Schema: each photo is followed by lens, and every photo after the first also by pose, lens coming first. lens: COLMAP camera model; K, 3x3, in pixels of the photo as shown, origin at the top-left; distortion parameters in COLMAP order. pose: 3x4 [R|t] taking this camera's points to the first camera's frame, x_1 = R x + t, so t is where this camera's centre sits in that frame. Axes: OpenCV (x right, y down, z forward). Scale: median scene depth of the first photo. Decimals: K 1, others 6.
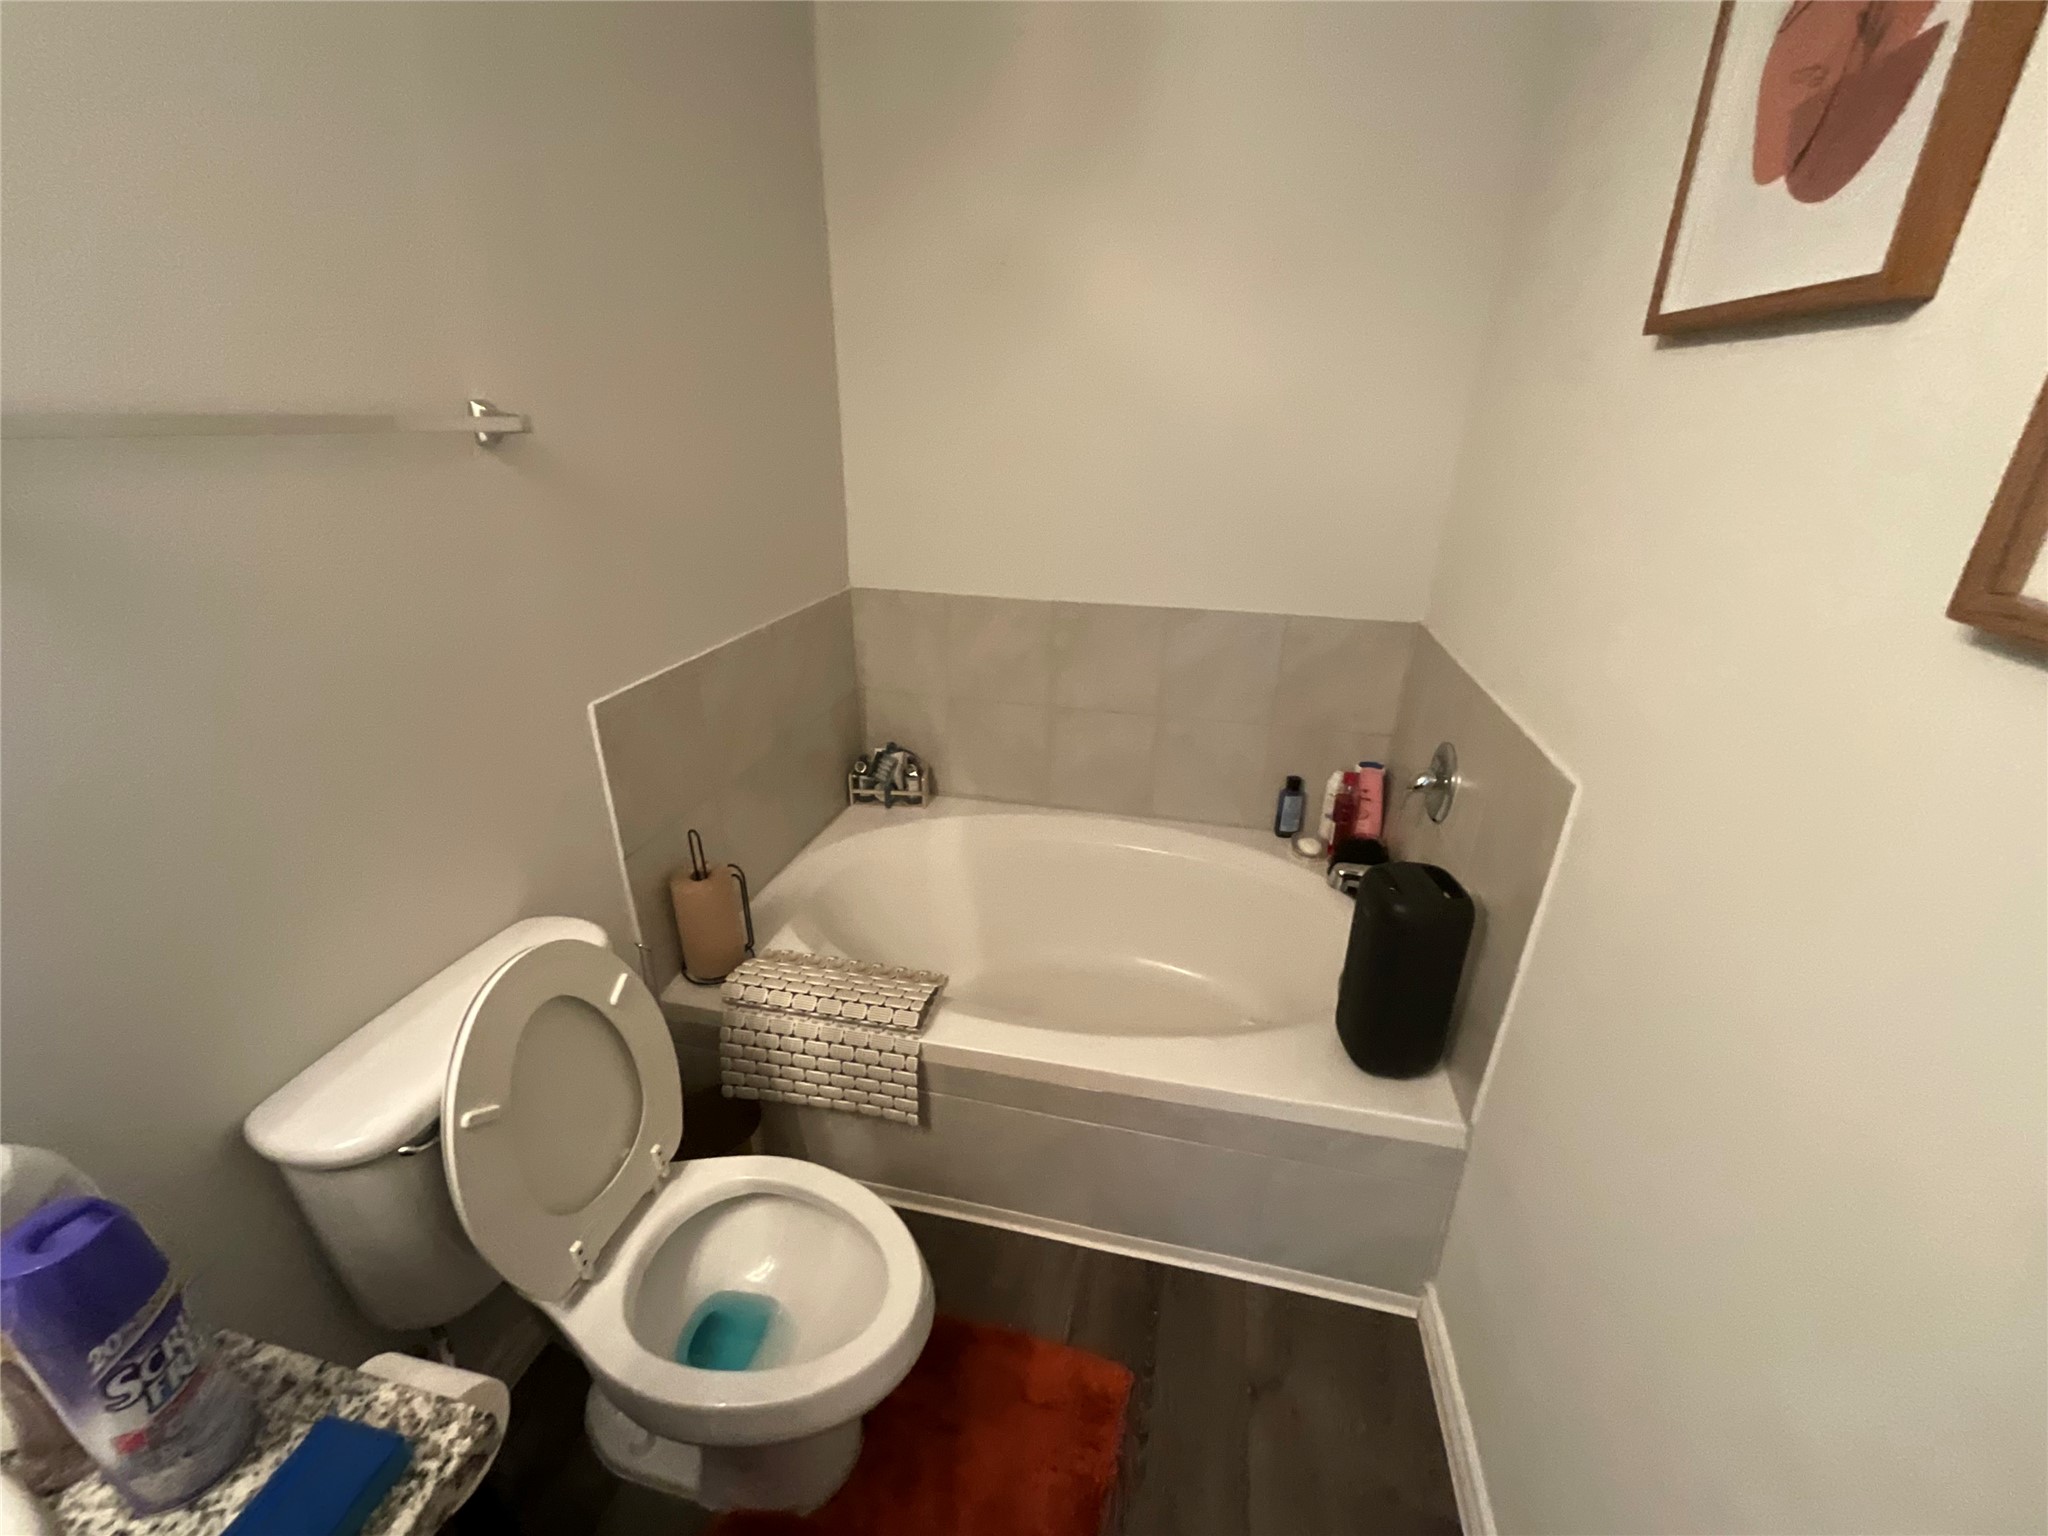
lens RADIAL K [[833.8, 0, 1024.8], [0, 833.8, 761.6], [0, 0, 1]] dist [-0.002380, -0.000957]
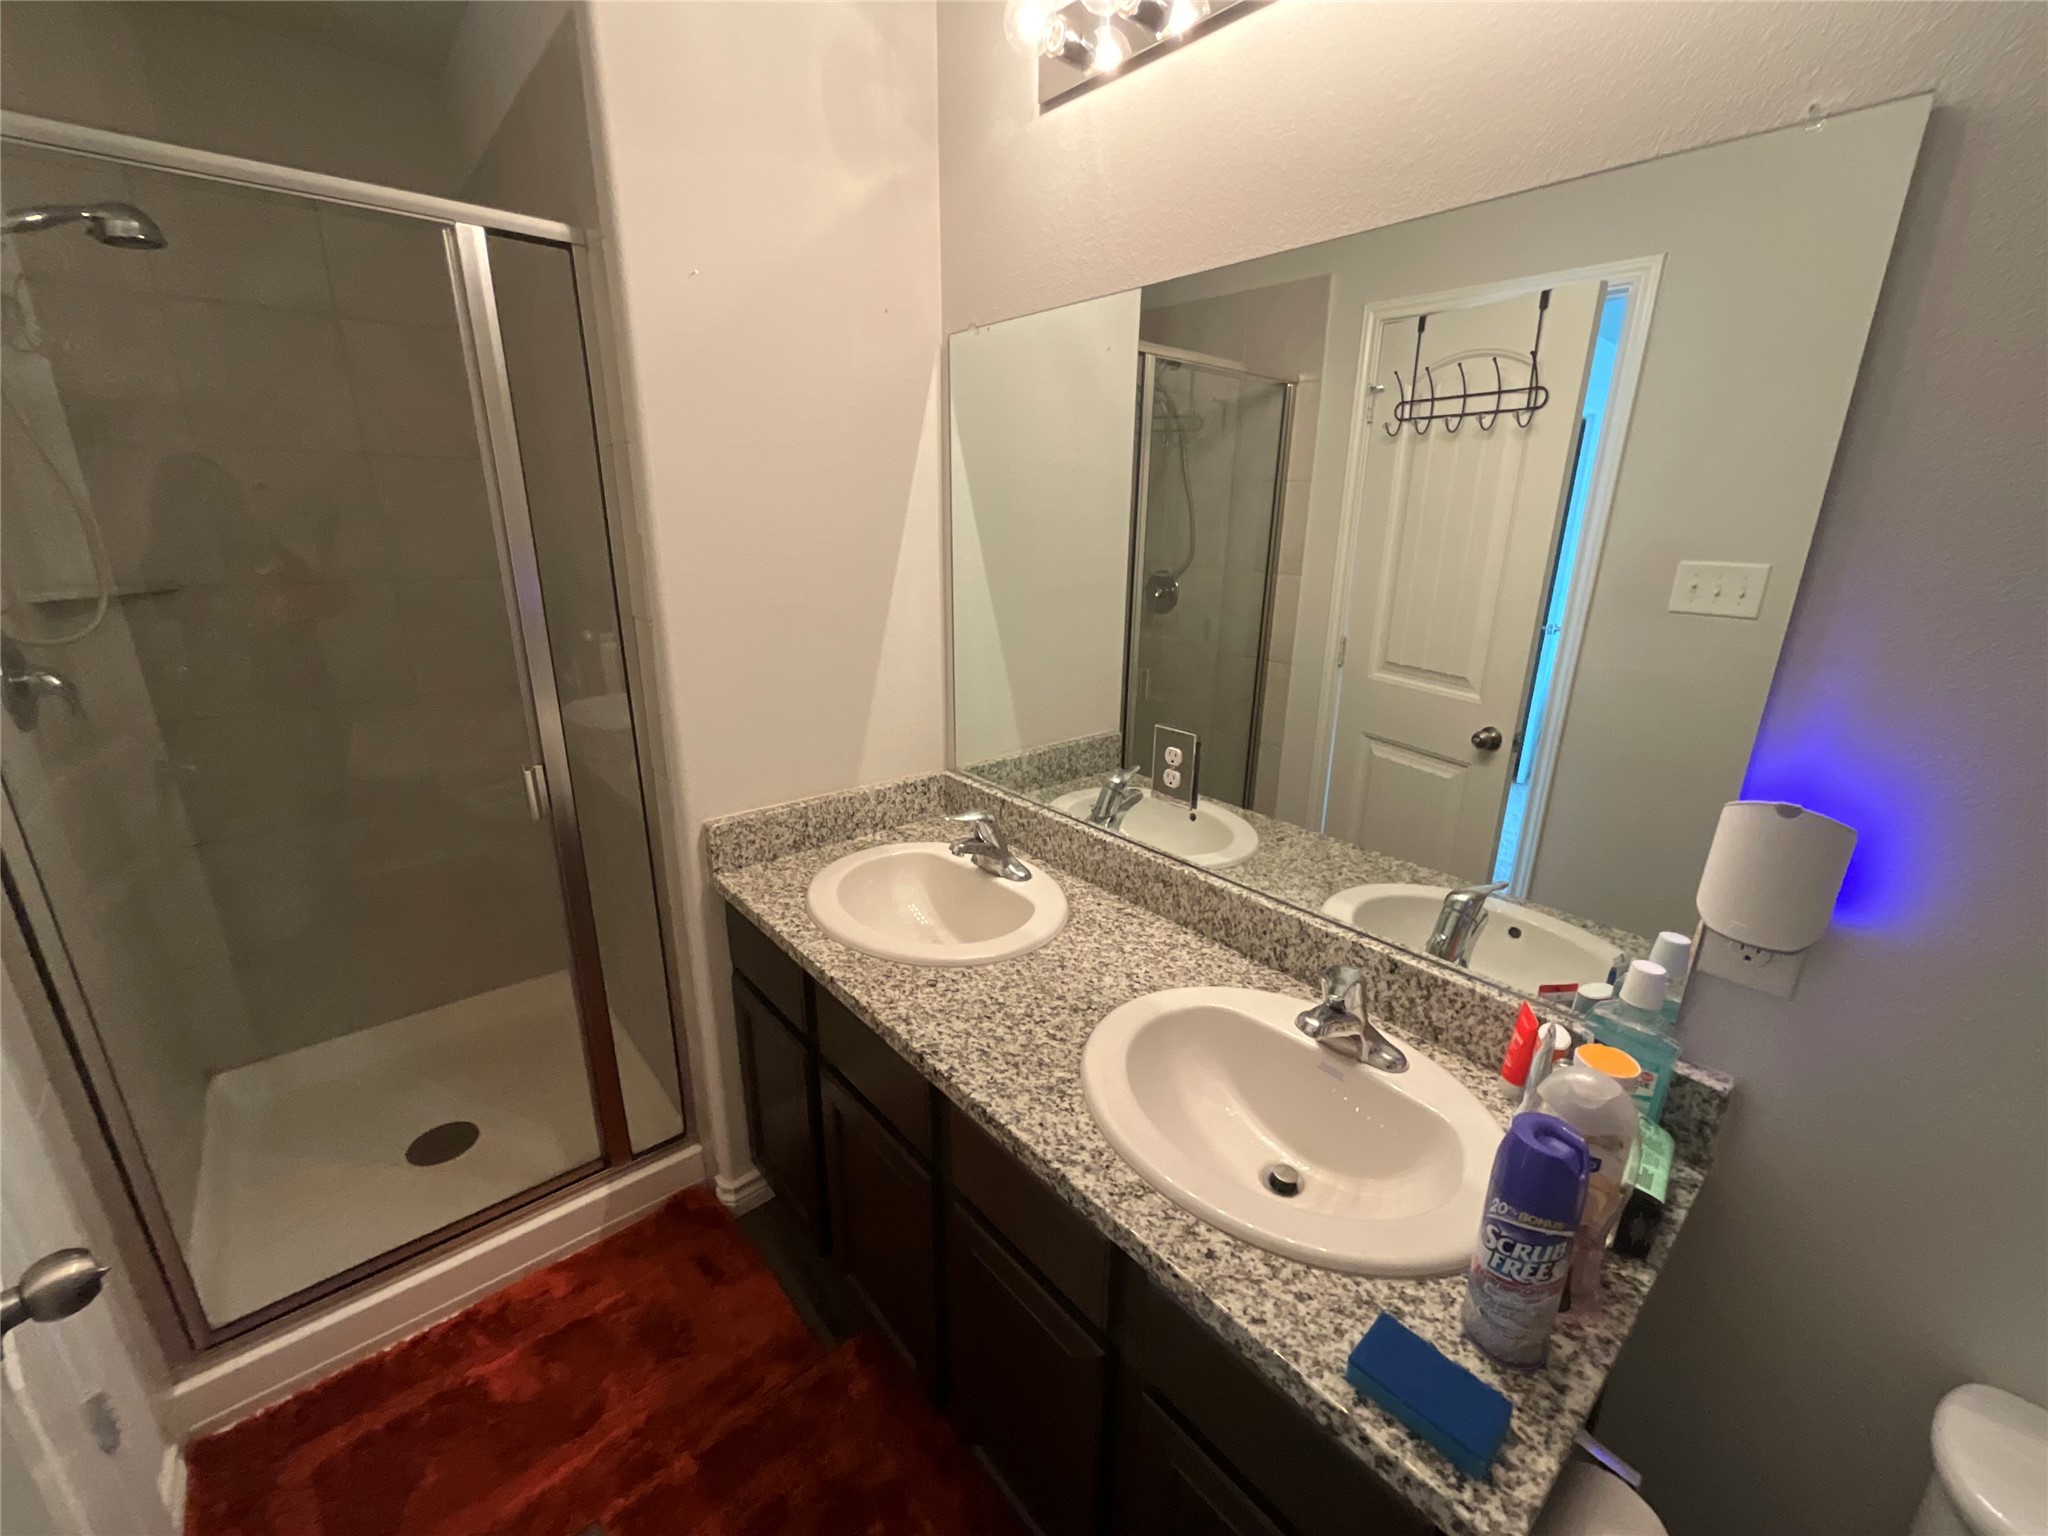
lens RADIAL K [[833.8, 0, 1021.6], [0, 833.8, 775.3], [0, 0, 1]] dist [-0.002380, -0.000957]
pose [[-0.595035, 0.224315, -0.771762, 0.278453], [-0.334352, 0.804130, 0.491512, -0.271072], [0.730850, 0.550507, -0.403486, 0.470650]]
